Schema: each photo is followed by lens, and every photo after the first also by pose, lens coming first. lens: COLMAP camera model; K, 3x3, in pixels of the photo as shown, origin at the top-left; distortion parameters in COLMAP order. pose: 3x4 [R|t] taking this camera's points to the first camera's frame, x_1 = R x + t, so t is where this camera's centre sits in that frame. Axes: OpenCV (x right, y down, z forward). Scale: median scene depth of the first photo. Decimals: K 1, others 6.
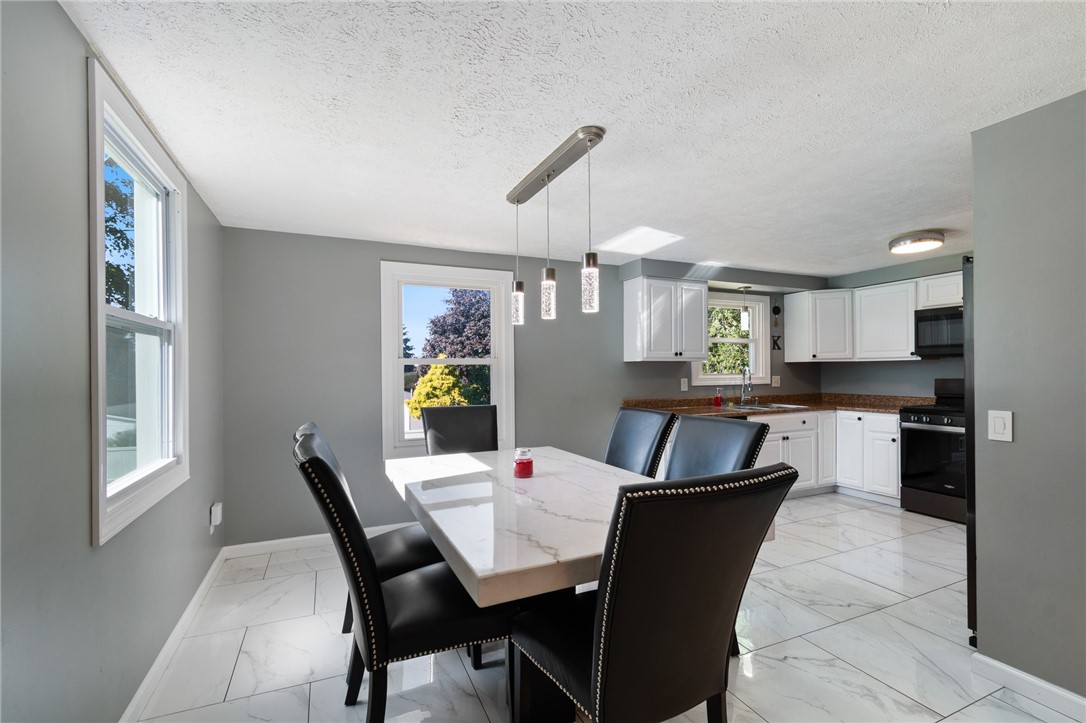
lens RADIAL K [[483.2, 0, 542.9], [0, 483.2, 367.0], [0, 0, 1]] dist [-0.004811, 0.000146]
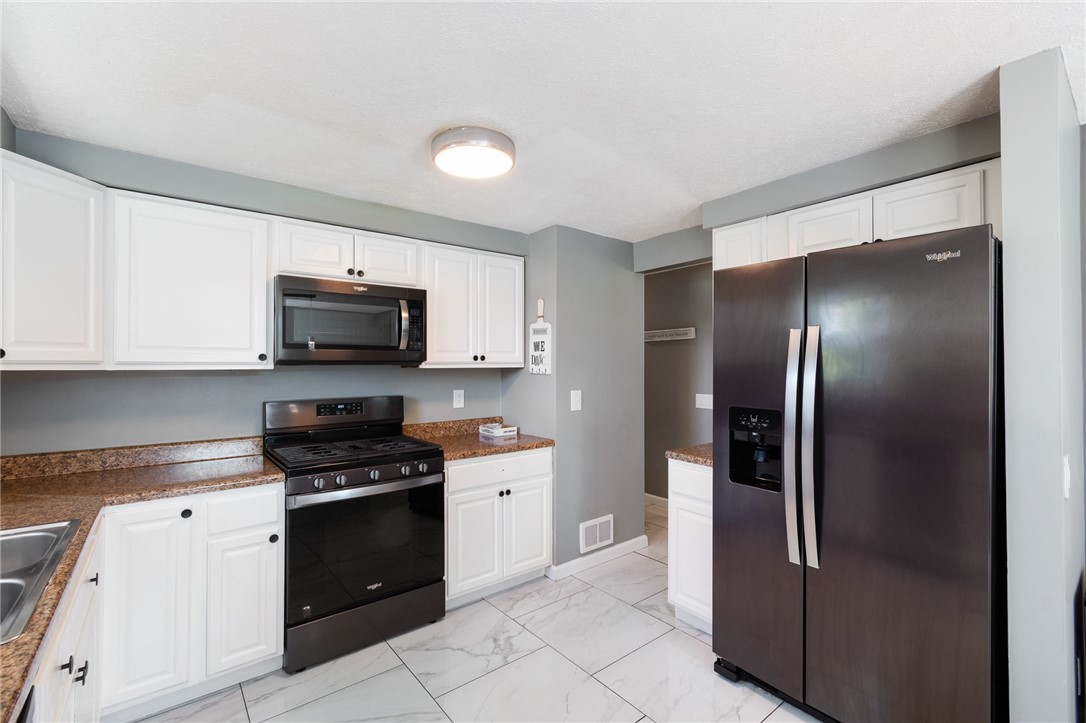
lens RADIAL K [[483.2, 0, 543.4], [0, 483.2, 366.3], [0, 0, 1]] dist [-0.004811, 0.000146]
pose [[-0.250554, 0.008779, 0.968063, 0.199149], [-0.001780, 0.999953, -0.009529, -0.014026], [-0.968101, -0.004110, -0.250527, 0.862097]]
